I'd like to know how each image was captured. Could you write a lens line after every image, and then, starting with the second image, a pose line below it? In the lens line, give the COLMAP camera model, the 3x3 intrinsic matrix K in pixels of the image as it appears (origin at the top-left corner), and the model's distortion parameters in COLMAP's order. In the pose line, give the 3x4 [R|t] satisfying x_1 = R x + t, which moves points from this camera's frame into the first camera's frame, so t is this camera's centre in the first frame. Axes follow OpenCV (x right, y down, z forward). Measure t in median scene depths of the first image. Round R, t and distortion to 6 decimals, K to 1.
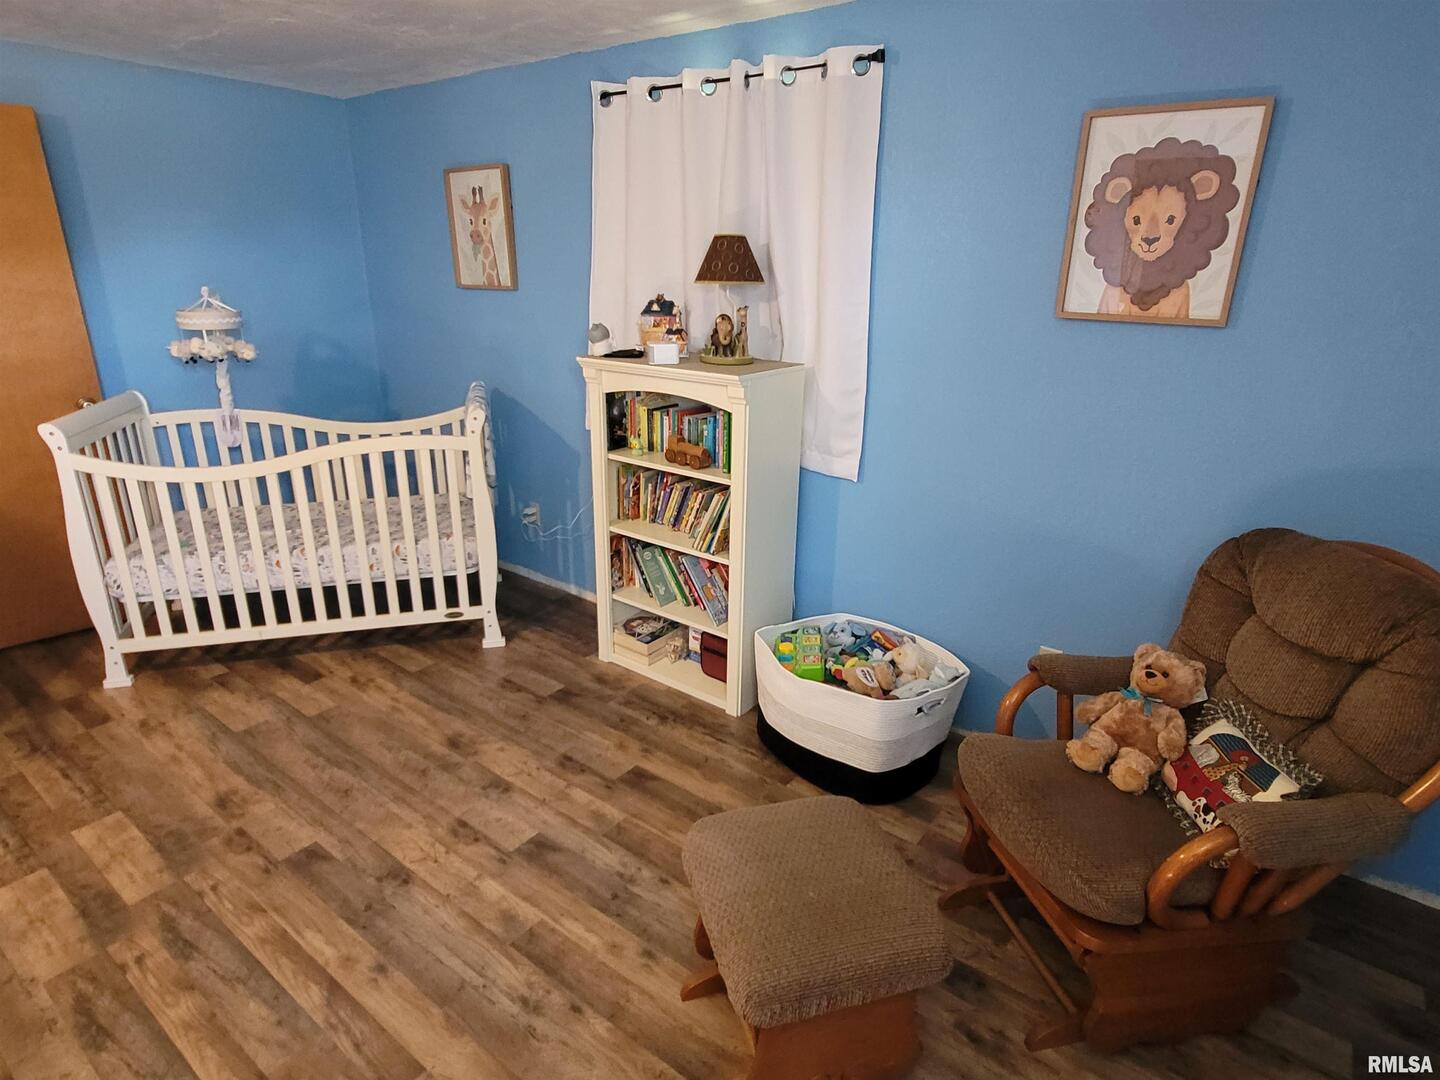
lens RADIAL K [[799.9, 0, 720.0], [0, 799.9, 540.0], [0, 0, 1]] dist [-0.003345, 0.000308]
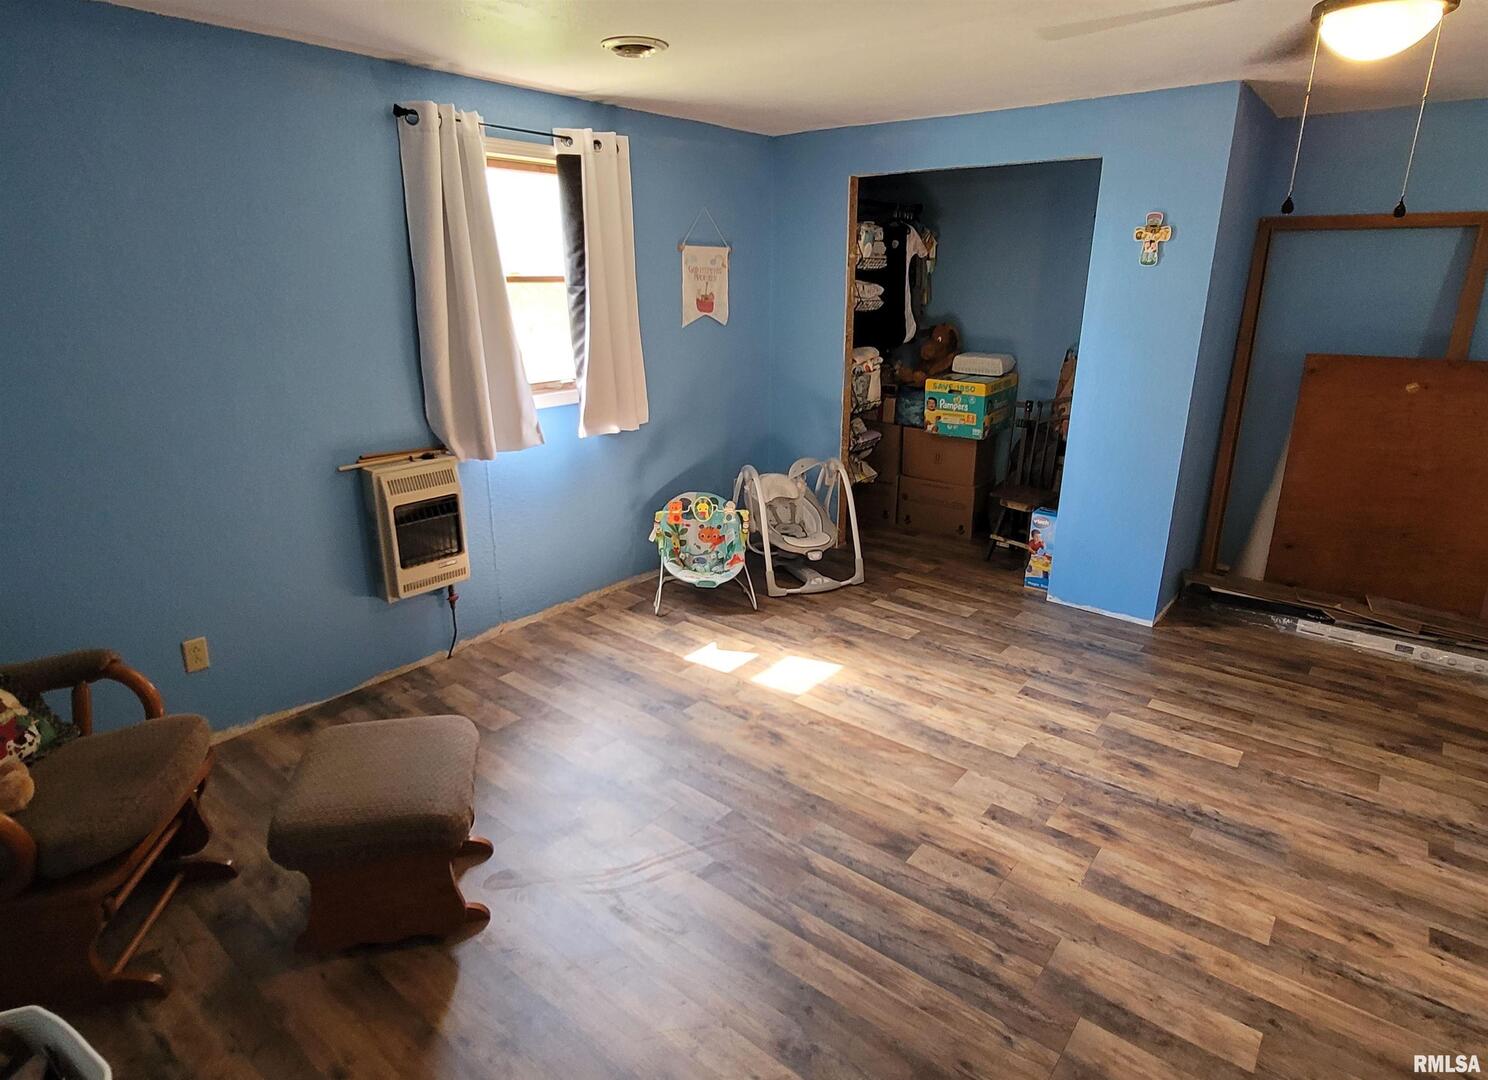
lens RADIAL K [[826.1, 0, 745.4], [0, 826.1, 511.9], [0, 0, 1]] dist [-0.000860, 0.000069]
pose [[-0.999167, -0.029992, 0.027674, -0.337750], [-0.008465, 0.815708, 0.578402, -0.463059], [-0.039921, 0.577686, -0.815283, 1.275323]]
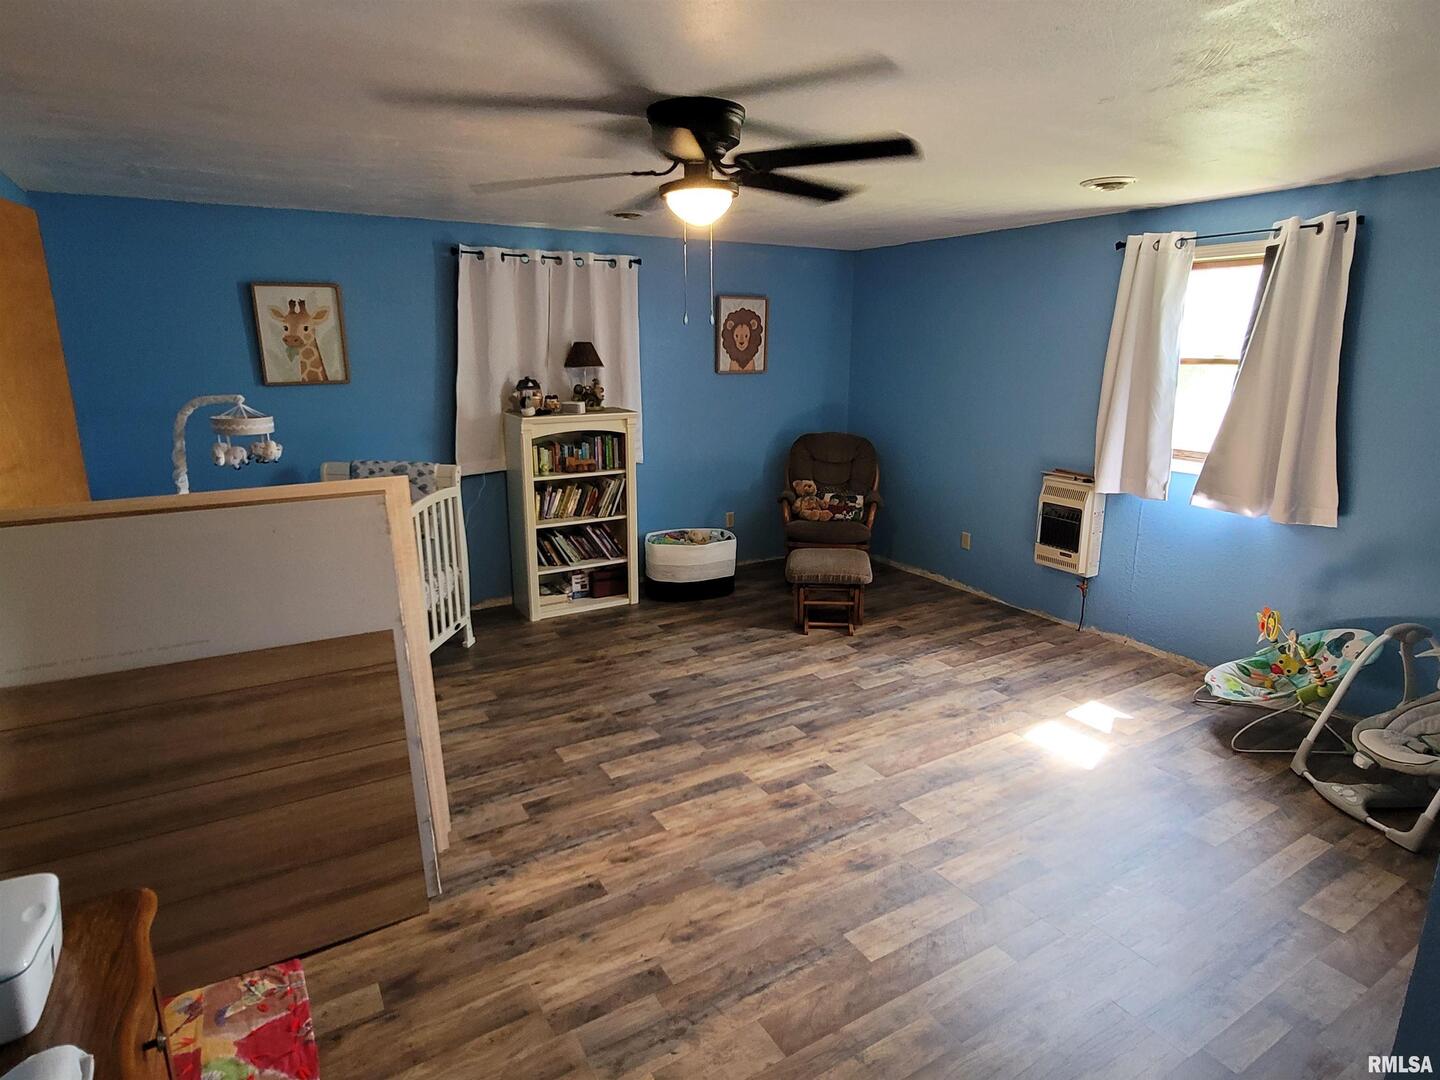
lens RADIAL K [[799.9, 0, 720.0], [0, 799.9, 540.0], [0, 0, 1]] dist [-0.003345, 0.000308]
pose [[0.373039, -0.241793, 0.895756, -1.884526], [0.310362, 0.942348, 0.125119, -0.099038], [-0.874367, 0.231335, 0.426576, 0.057802]]
